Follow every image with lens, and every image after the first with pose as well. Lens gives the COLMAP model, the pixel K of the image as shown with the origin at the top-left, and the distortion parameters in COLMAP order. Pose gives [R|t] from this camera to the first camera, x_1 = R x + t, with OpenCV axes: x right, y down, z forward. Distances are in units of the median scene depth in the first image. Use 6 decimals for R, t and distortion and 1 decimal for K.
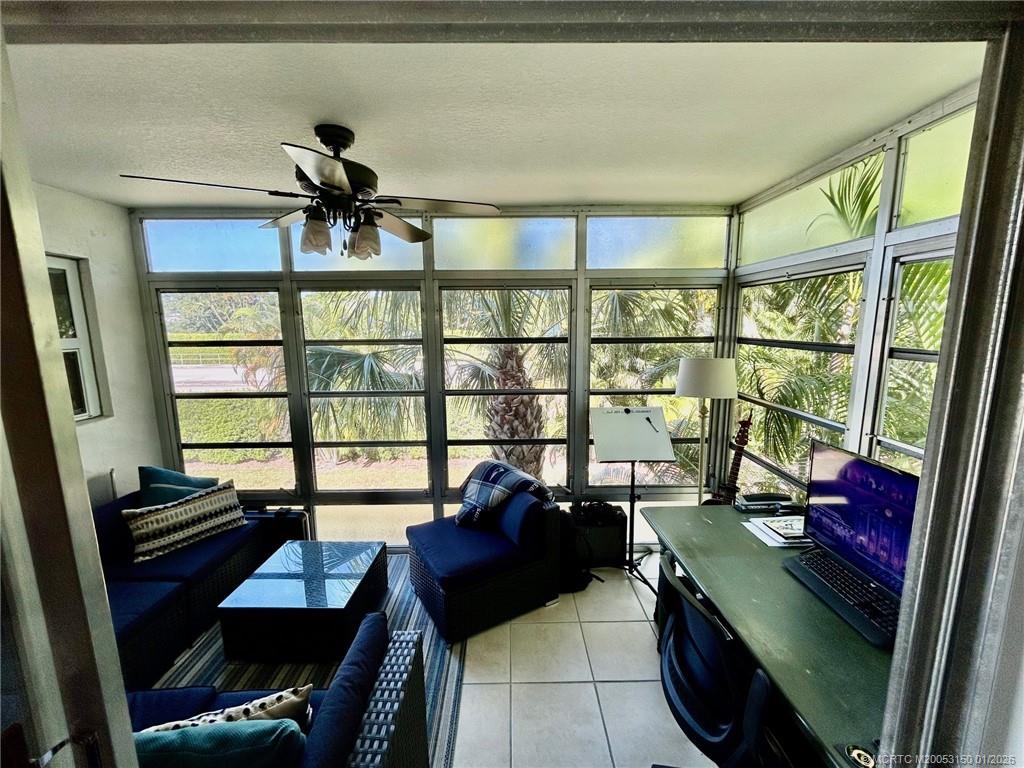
lens RADIAL K [[410.8, 0, 512.0], [0, 410.8, 384.0], [0, 0, 1]] dist [0.001713, -0.000018]
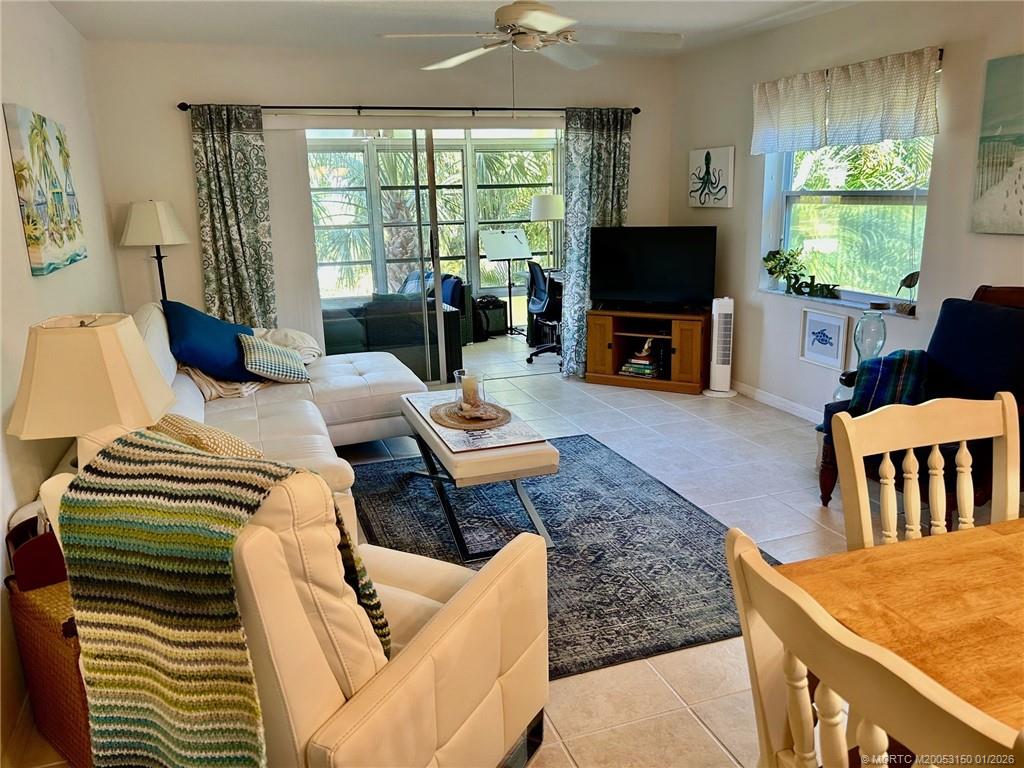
lens RADIAL K [[817.9, 0, 512.0], [0, 817.9, 384.0], [0, 0, 1]] dist [0.126239, -0.261326]
pose [[0.952137, -0.087609, 0.292848, -0.637632], [0.063630, 0.993867, 0.090445, 0.351681], [-0.298976, -0.067482, 0.951872, -1.976594]]
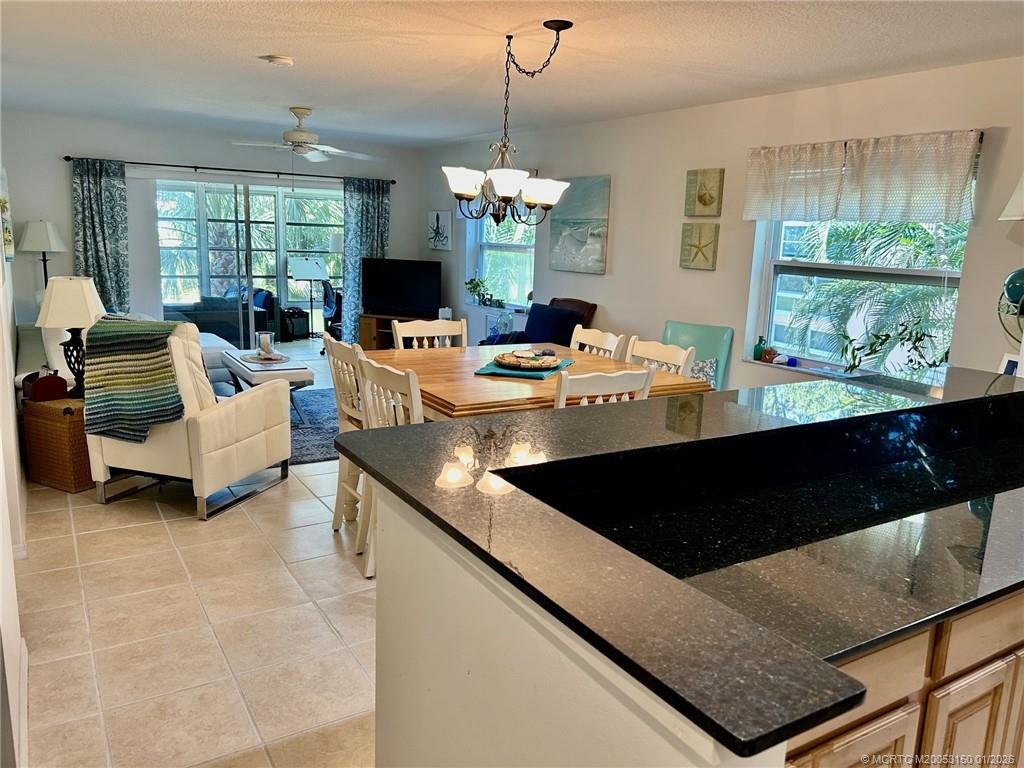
lens RADIAL K [[740.7, 0, 512.0], [0, 740.7, 384.0], [0, 0, 1]] dist [0.012707, -0.001683]
pose [[0.854861, -0.064236, 0.514866, -0.763400], [0.030902, 0.996849, 0.073060, 0.435559], [-0.517937, -0.046546, 0.854152, -2.633713]]
